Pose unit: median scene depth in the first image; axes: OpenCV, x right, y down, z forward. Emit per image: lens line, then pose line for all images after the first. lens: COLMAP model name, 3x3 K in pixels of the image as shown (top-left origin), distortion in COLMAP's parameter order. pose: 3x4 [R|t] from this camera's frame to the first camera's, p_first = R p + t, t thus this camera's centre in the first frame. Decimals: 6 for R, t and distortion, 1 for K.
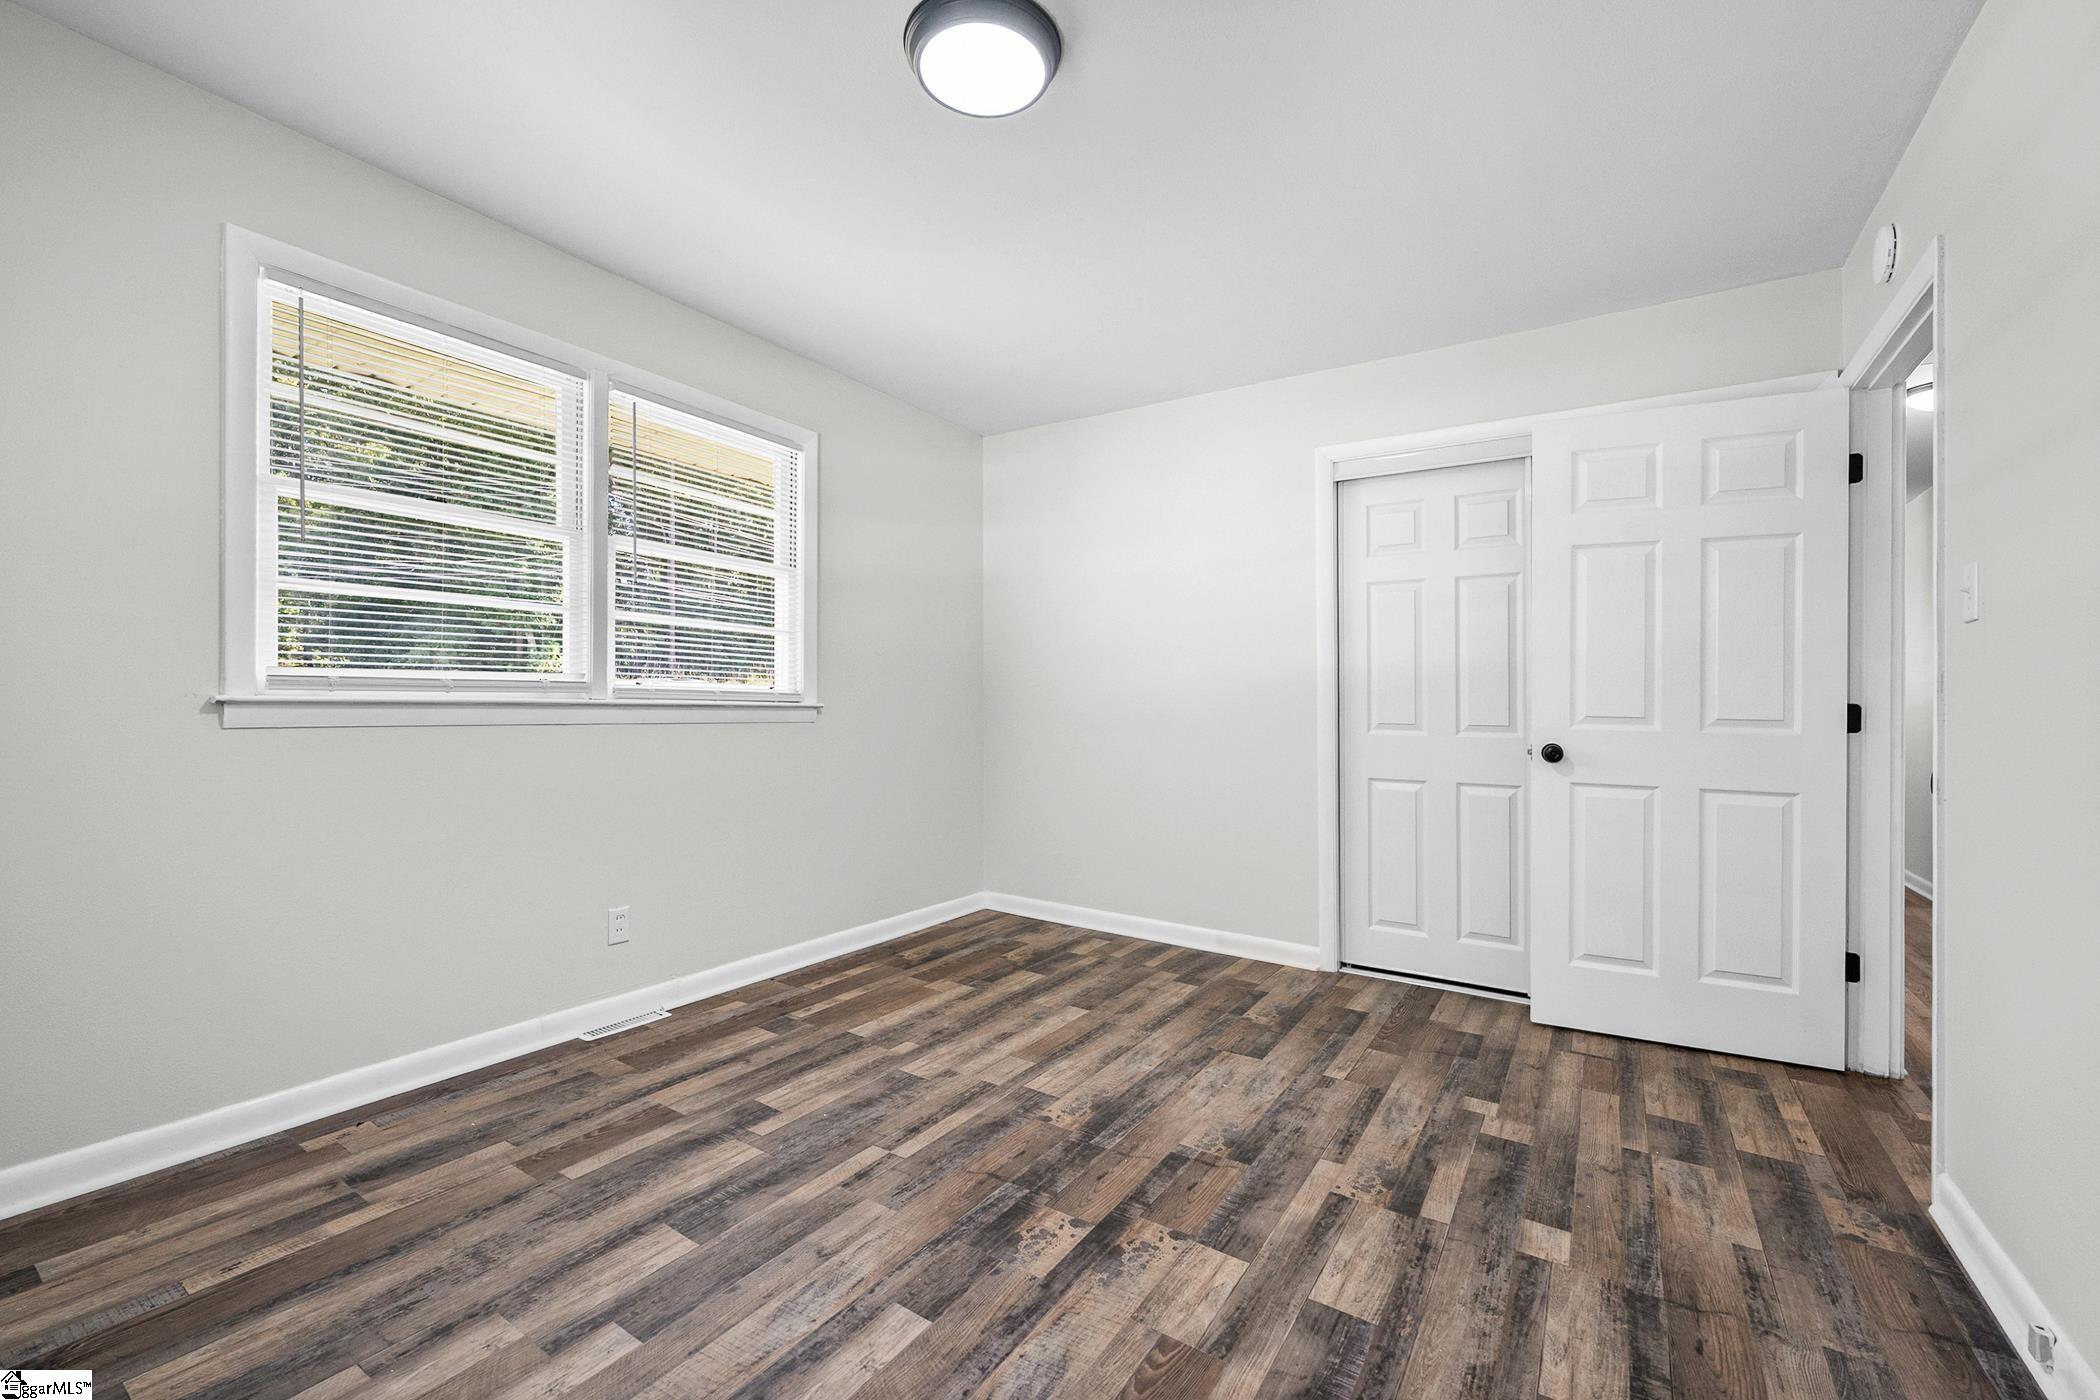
lens RADIAL K [[857.4, 0, 1048.4], [0, 857.4, 721.3], [0, 0, 1]] dist [-0.002518, -0.000026]
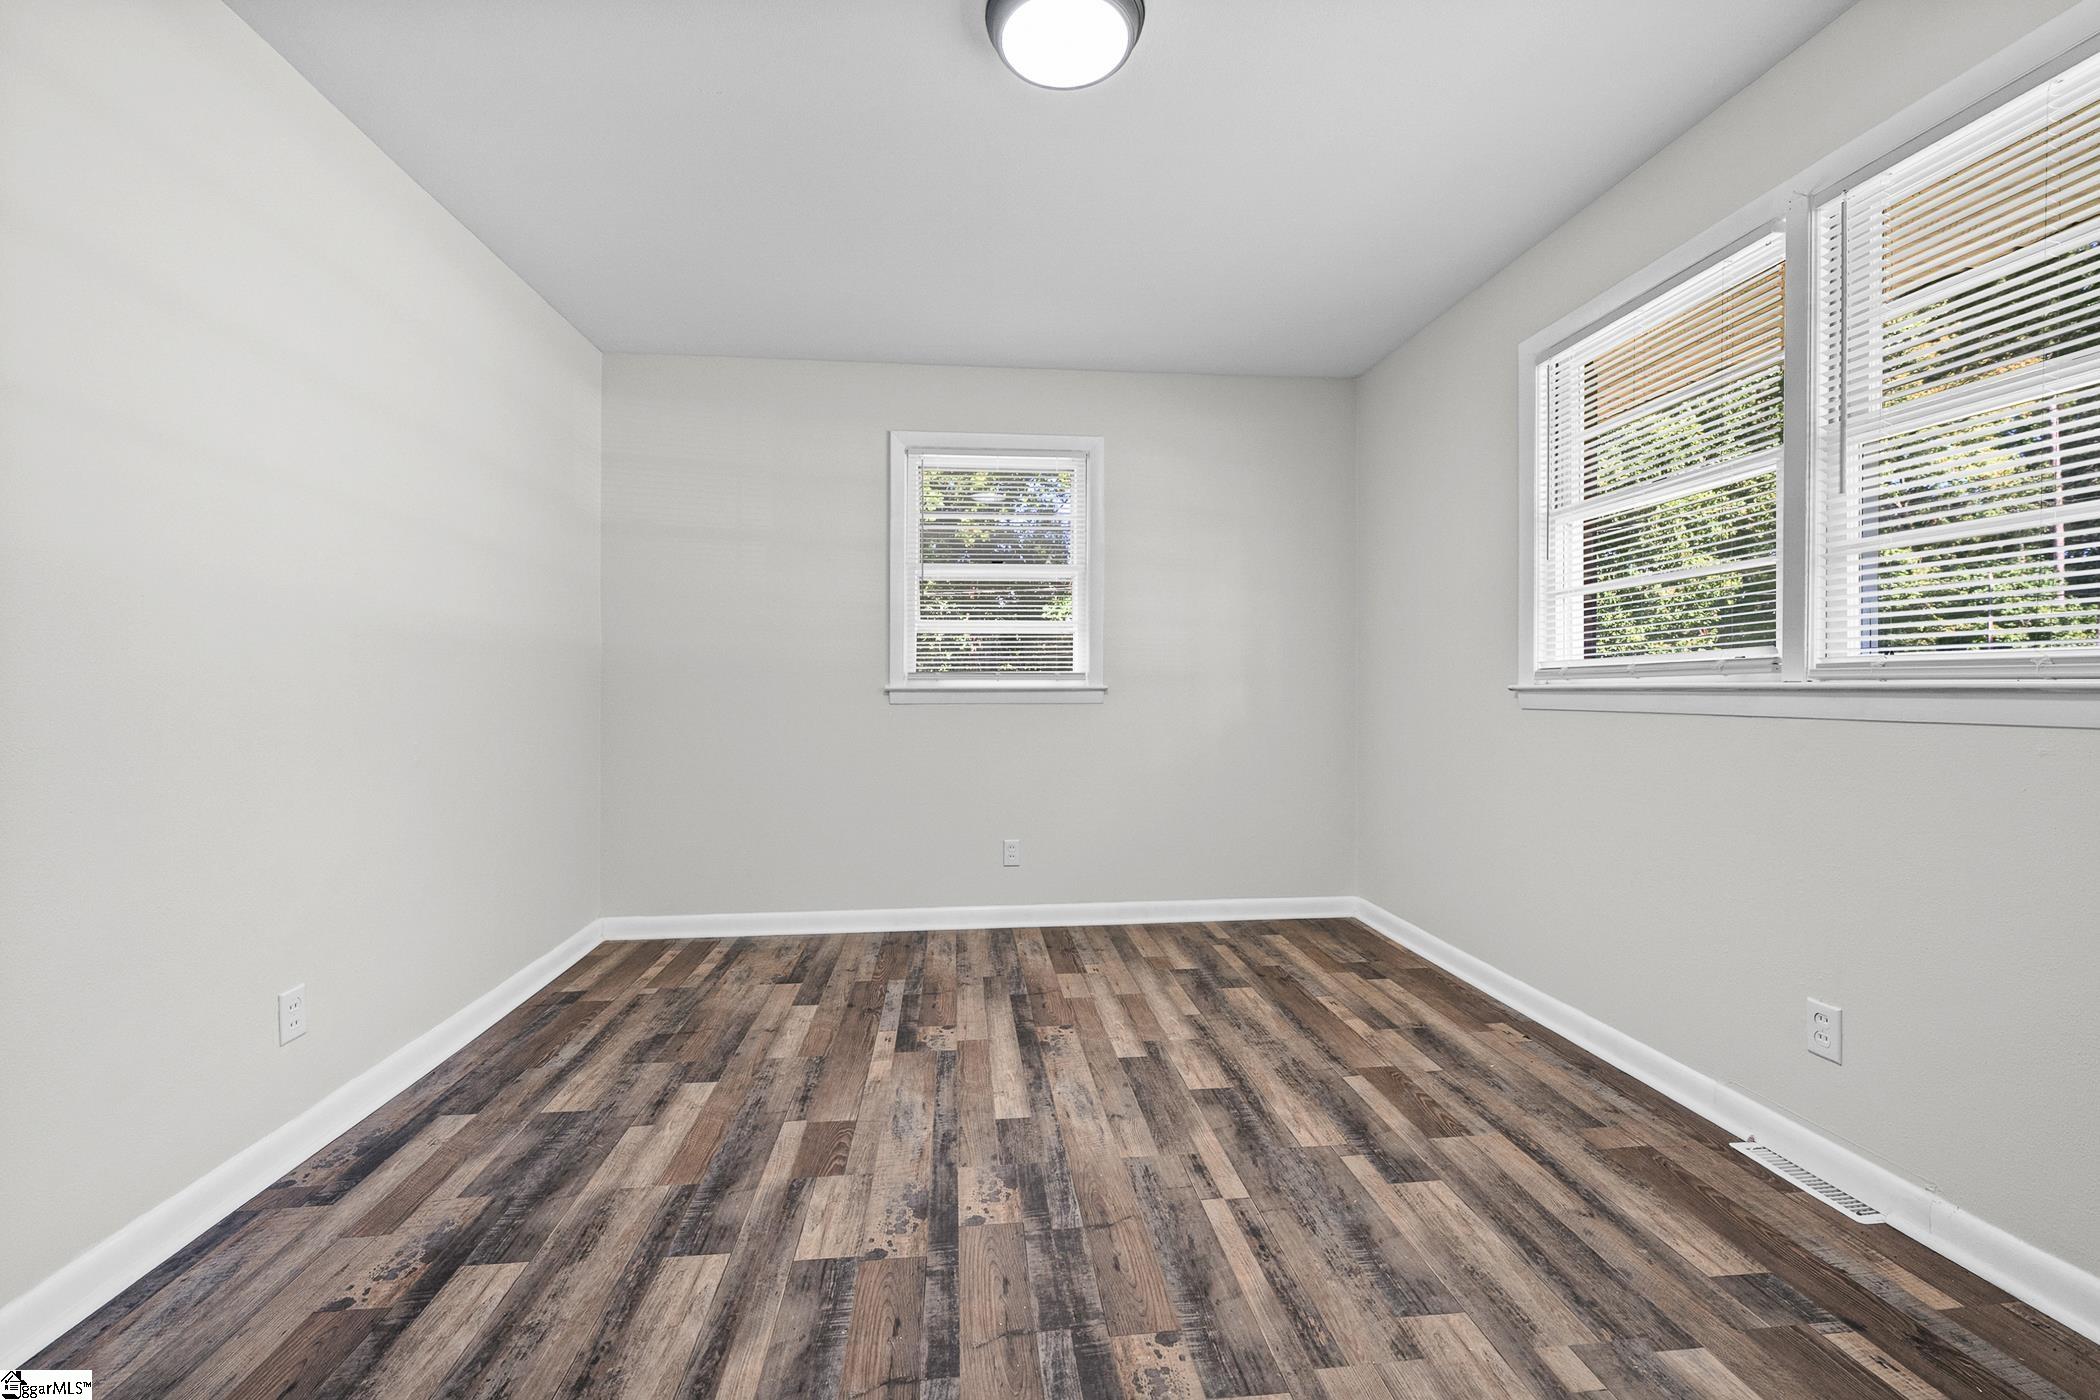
lens RADIAL K [[857.4, 0, 1034.8], [0, 857.4, 706.5], [0, 0, 1]] dist [-0.002518, -0.000026]
pose [[-0.784766, -0.000182, -0.619792, 0.569449], [-0.021141, 0.999426, 0.026475, -0.015312], [0.619431, 0.033880, -0.784319, 1.750166]]
